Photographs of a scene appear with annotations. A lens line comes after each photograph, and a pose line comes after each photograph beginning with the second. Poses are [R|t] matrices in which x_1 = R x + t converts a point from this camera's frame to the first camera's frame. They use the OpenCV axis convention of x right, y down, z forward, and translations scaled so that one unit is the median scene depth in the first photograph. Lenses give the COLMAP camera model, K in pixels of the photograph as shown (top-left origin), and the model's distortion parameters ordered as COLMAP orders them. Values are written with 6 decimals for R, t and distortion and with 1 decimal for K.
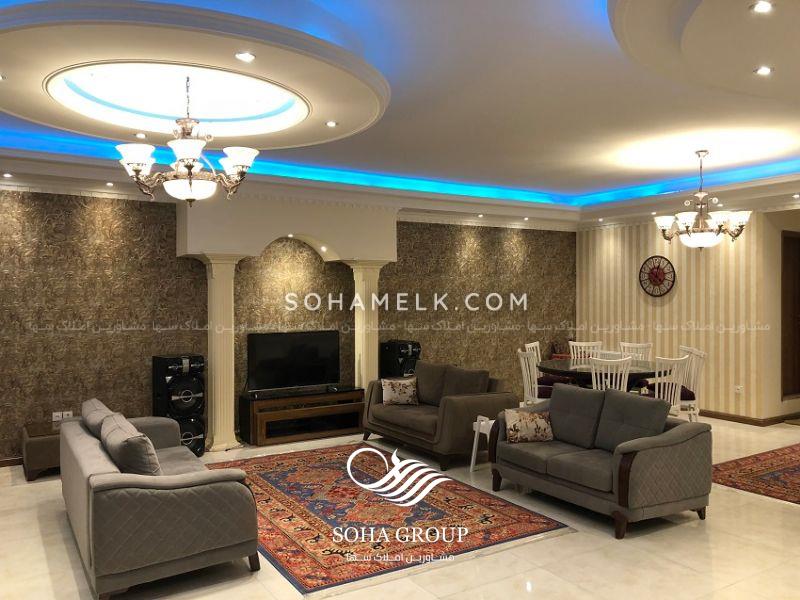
lens RADIAL K [[649.1, 0, 398.8], [0, 649.1, 310.4], [0, 0, 1]] dist [0.074723, -0.097237]
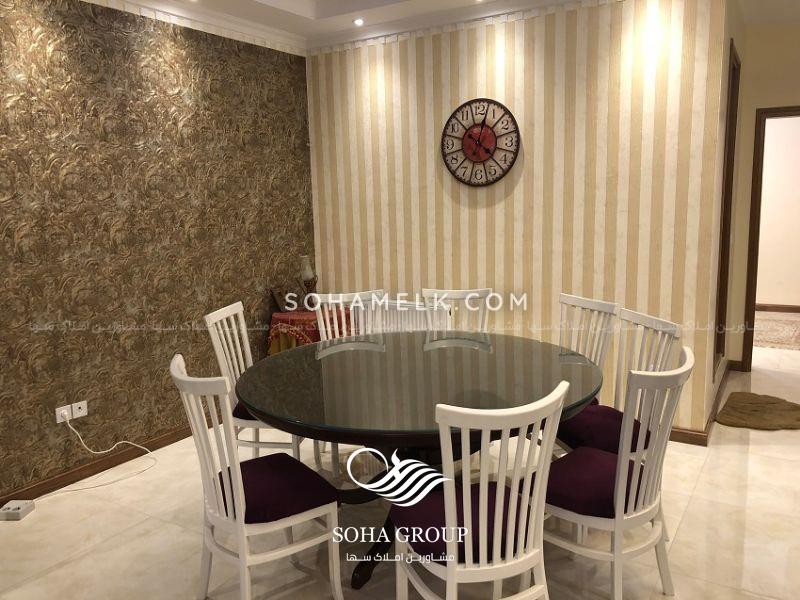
lens RADIAL K [[663.8, 0, 400.0], [0, 663.8, 300.0], [0, 0, 1]] dist [0.000266, 0.002337]
pose [[0.902005, -0.082456, 0.423778, 0.123752], [0.033323, 0.991960, 0.122083, 0.000166], [-0.430438, -0.095998, 0.897501, 0.564648]]
